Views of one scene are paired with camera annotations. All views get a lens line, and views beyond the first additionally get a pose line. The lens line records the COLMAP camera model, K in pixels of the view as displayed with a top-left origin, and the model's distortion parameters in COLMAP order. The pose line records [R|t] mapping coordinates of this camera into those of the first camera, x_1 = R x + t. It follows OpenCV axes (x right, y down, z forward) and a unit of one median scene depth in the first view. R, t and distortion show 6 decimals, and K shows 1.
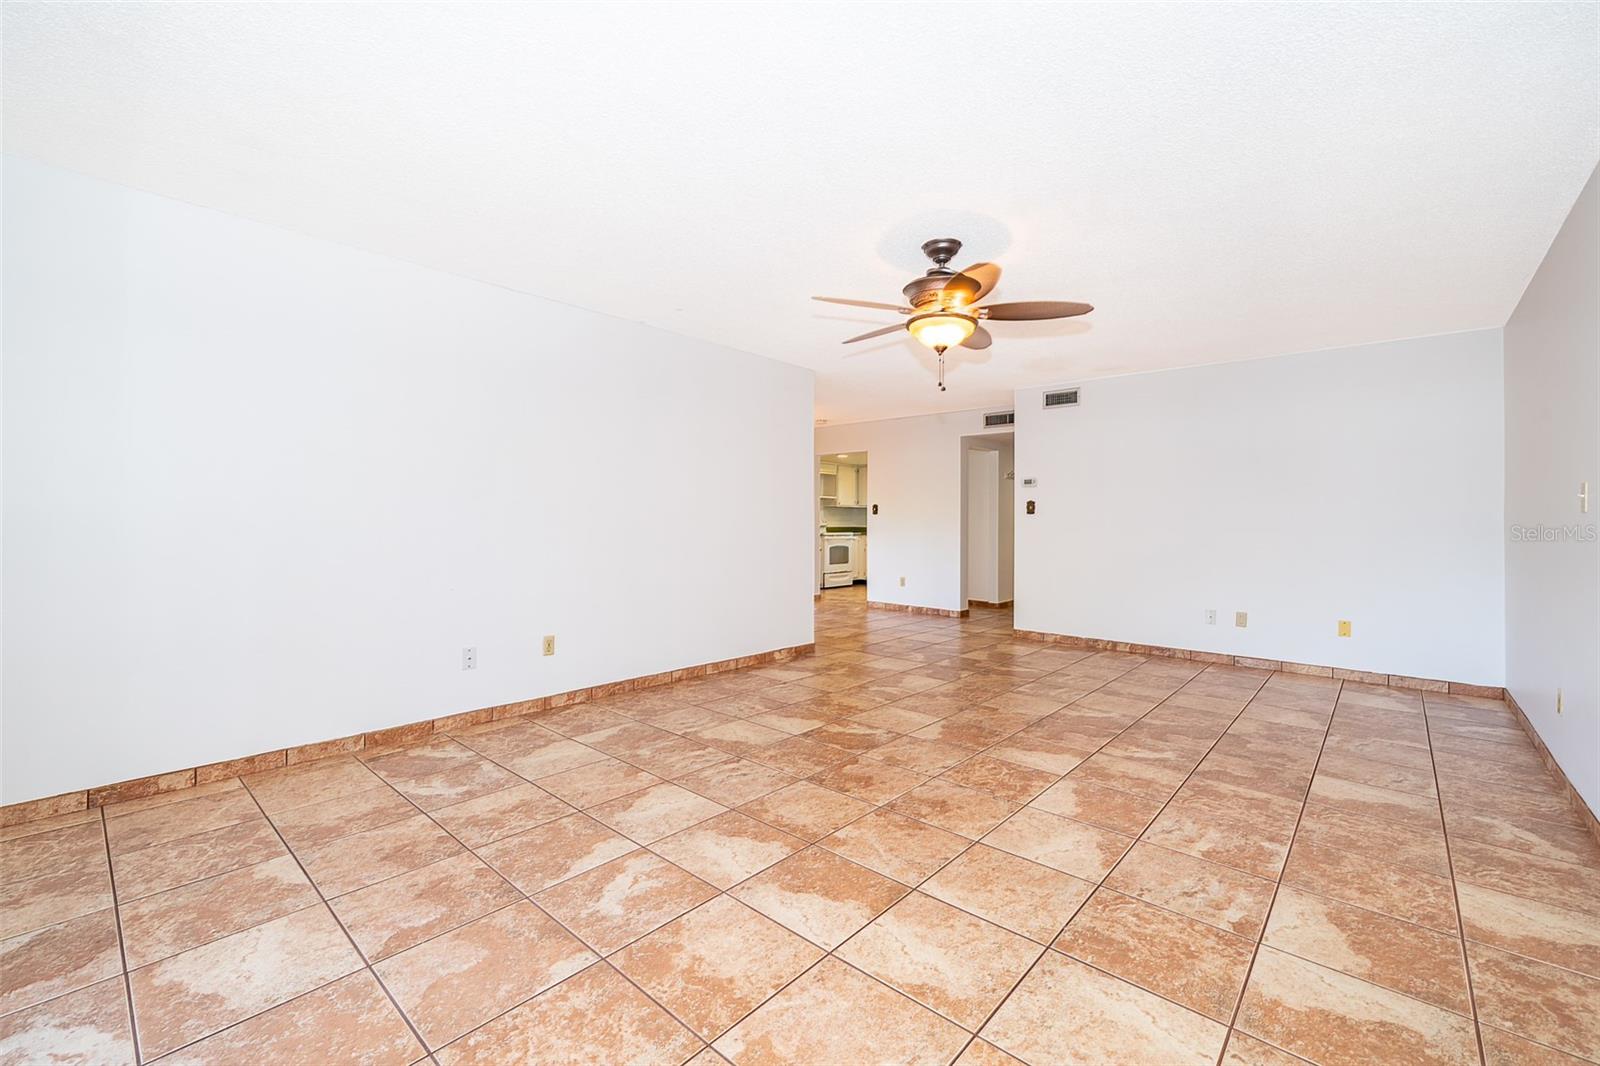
lens RADIAL K [[663.1, 0, 790.9], [0, 663.1, 519.8], [0, 0, 1]] dist [0.000479, 0.000305]
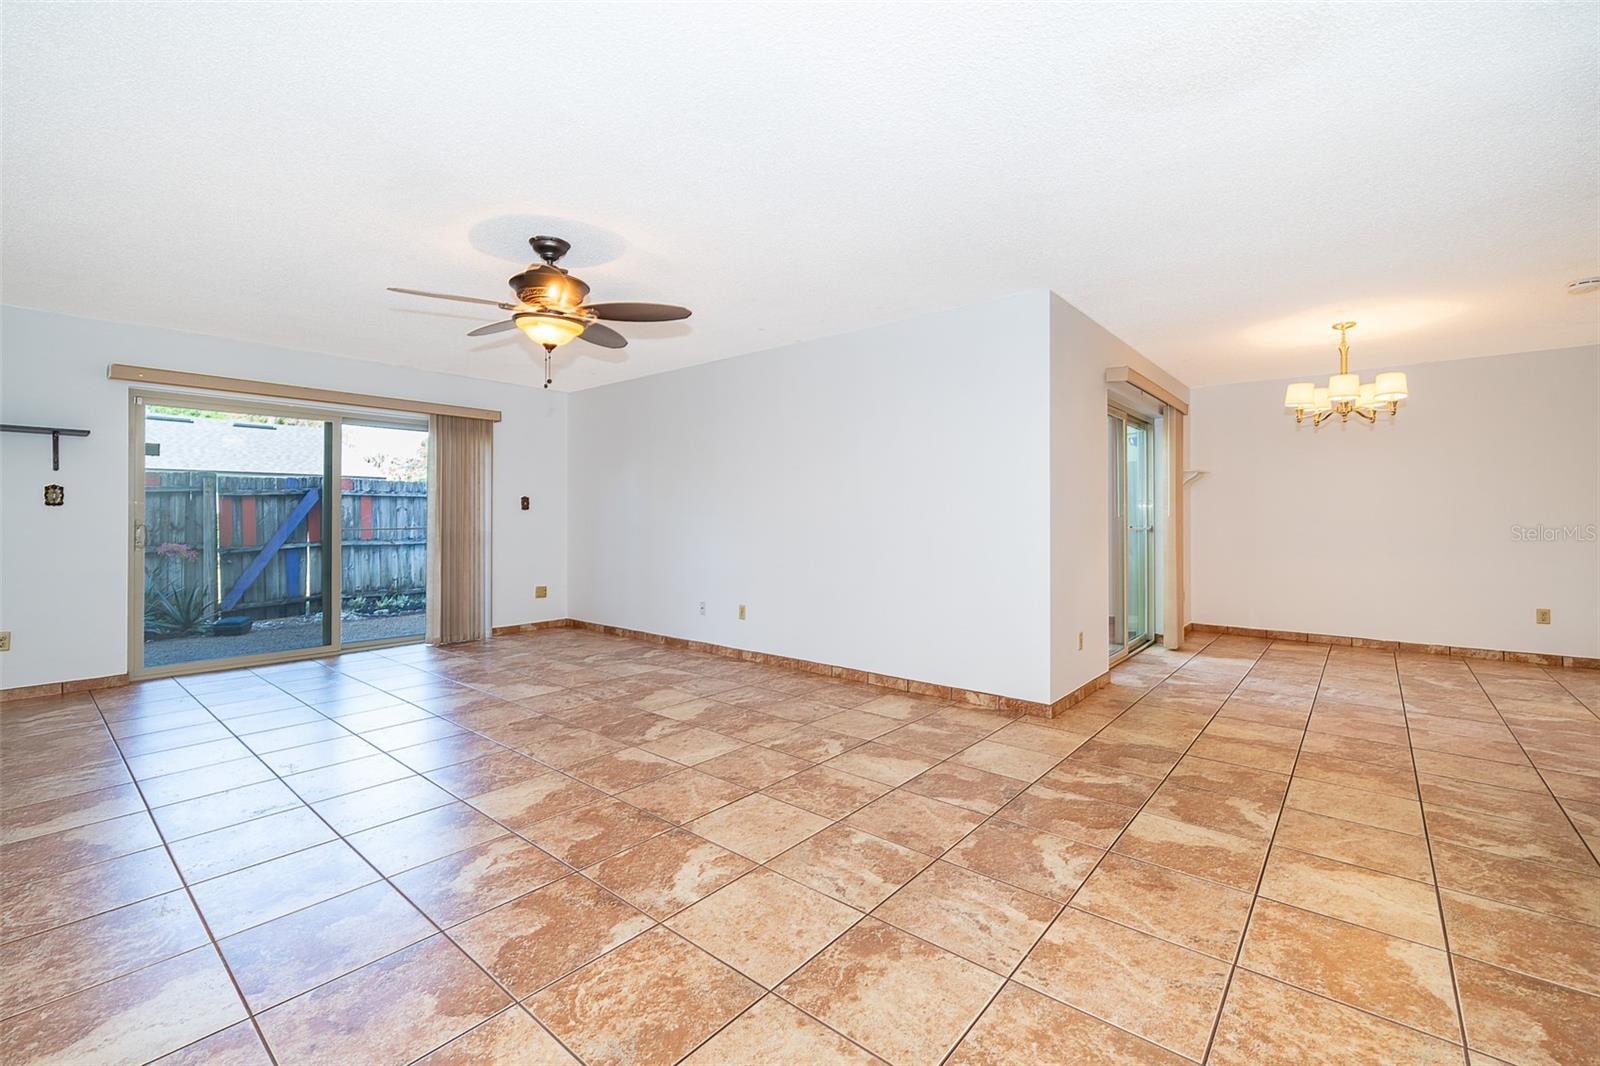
lens RADIAL K [[663.1, 0, 790.9], [0, 663.1, 519.8], [0, 0, 1]] dist [0.000479, 0.000305]
pose [[0.038902, -0.004710, -0.999232, 1.179631], [0.000744, 0.999989, -0.004685, 0.010824], [0.999243, -0.000561, 0.038905, 1.253084]]
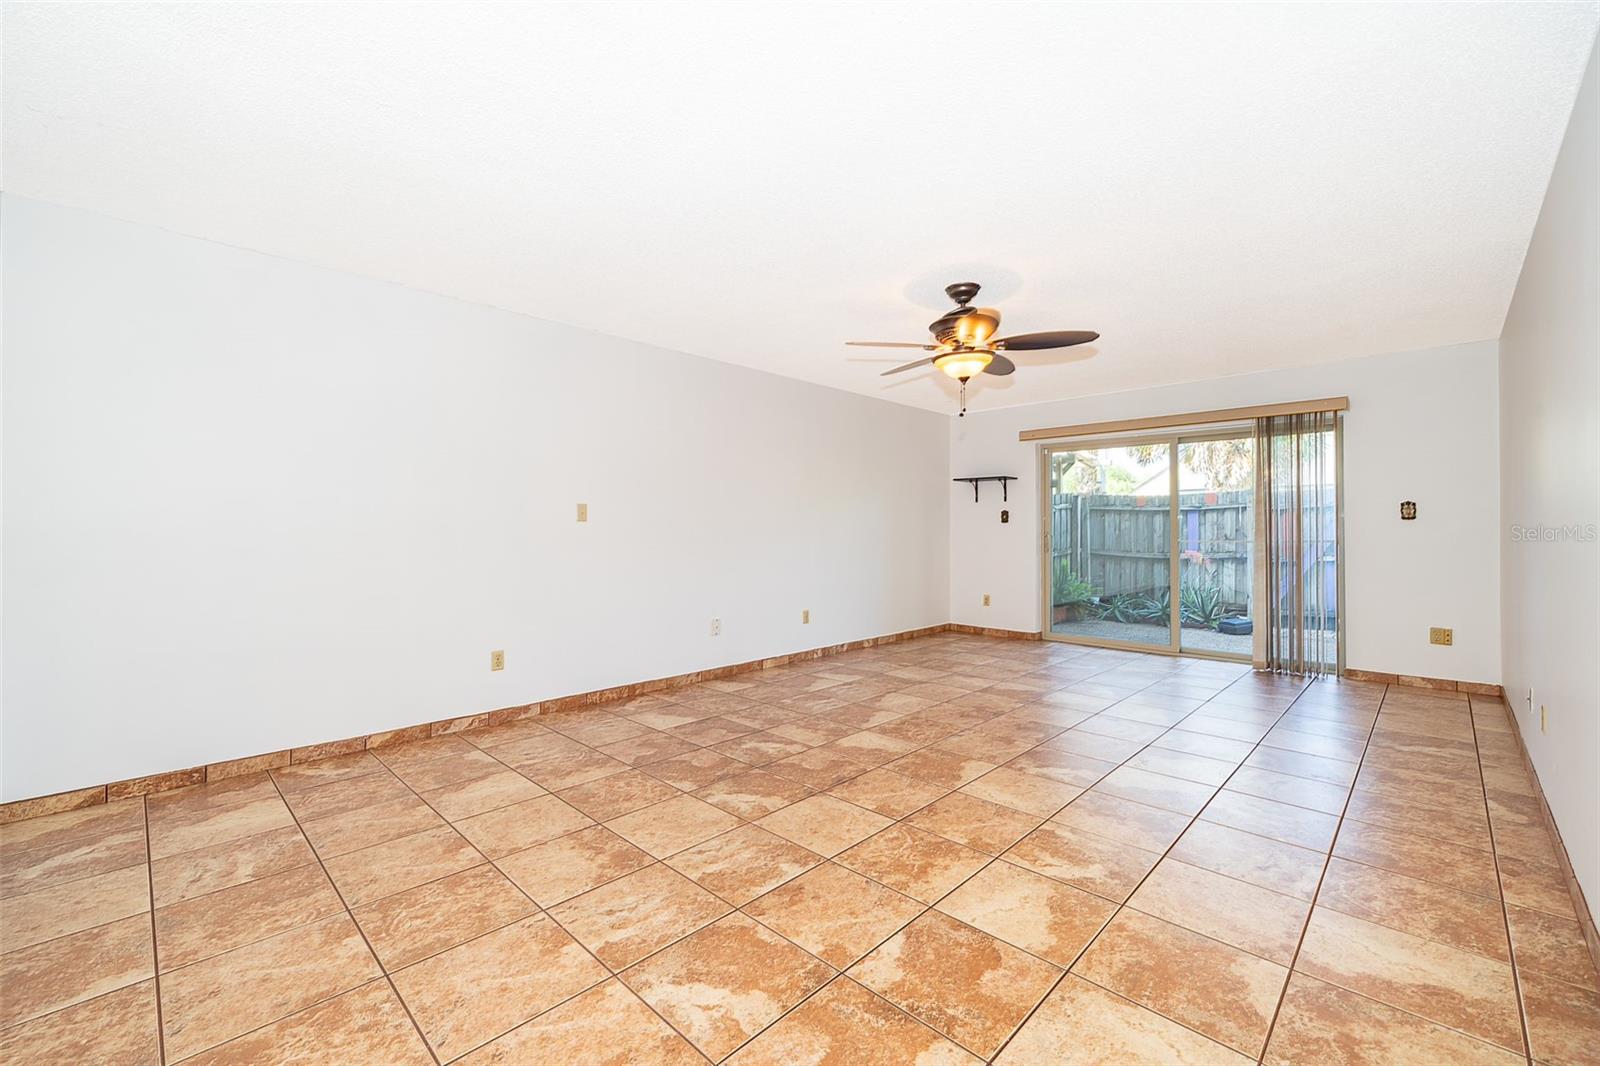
lens RADIAL K [[669.2, 0, 805.1], [0, 669.2, 519.0], [0, 0, 1]] dist [-0.002700, -0.000004]
pose [[-0.999784, -0.007461, 0.019422, 0.449858], [-0.007795, 0.999822, -0.017192, 0.005680], [-0.019290, -0.017339, -0.999664, 2.034348]]
